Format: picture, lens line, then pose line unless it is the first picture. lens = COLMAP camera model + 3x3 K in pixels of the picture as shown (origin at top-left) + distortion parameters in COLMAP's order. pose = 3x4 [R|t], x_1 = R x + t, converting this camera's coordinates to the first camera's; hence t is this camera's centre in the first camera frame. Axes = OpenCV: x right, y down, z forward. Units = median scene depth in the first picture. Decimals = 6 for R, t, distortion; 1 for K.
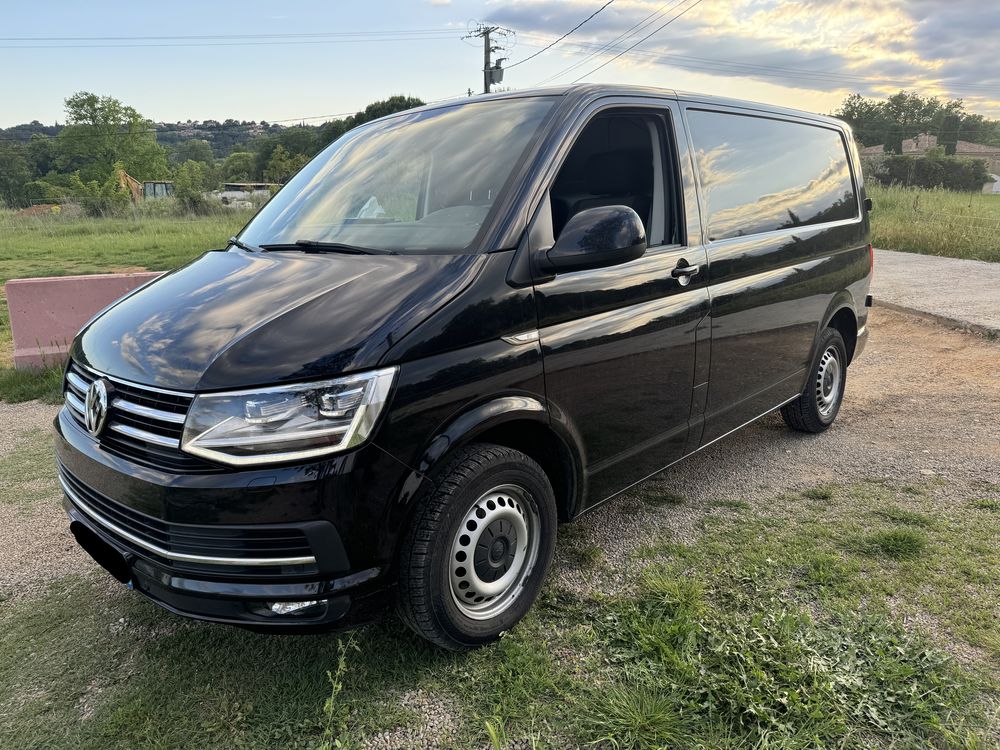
lens RADIAL K [[710.4, 0, 492.0], [0, 710.4, 381.9], [0, 0, 1]] dist [0.016419, -0.025107]
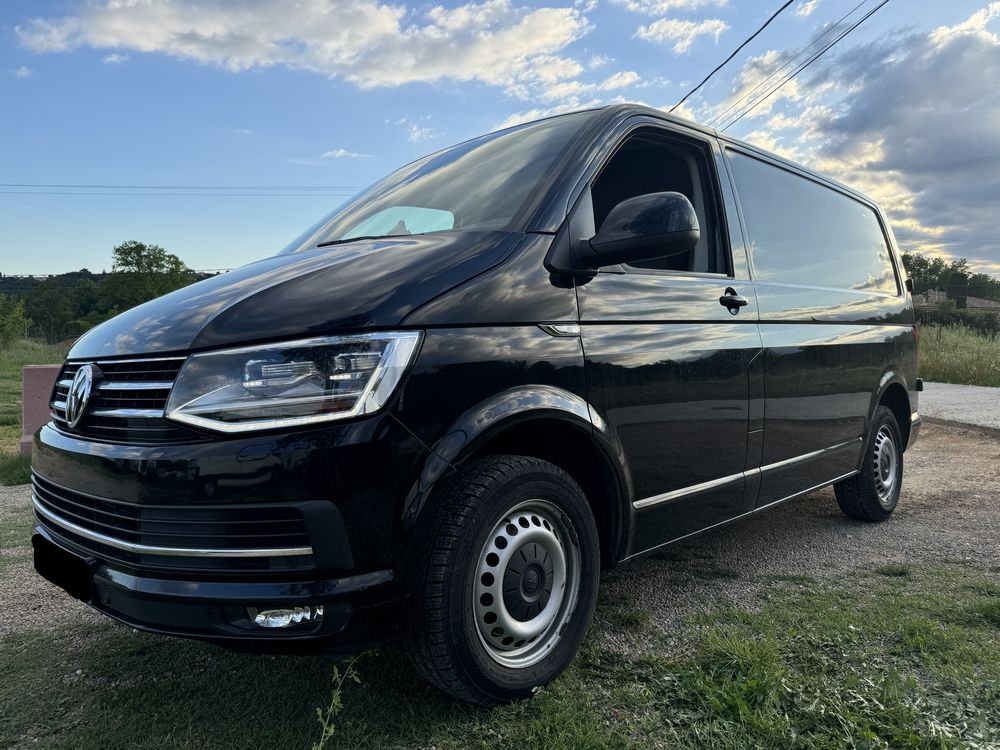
lens RADIAL K [[710.4, 0, 491.7], [0, 710.4, 385.8], [0, 0, 1]] dist [0.016419, -0.025107]
pose [[0.999496, 0.016994, -0.026796, -0.018940], [-0.021992, 0.979771, -0.198912, 0.171552], [0.022874, 0.199401, 0.979651, 0.131849]]
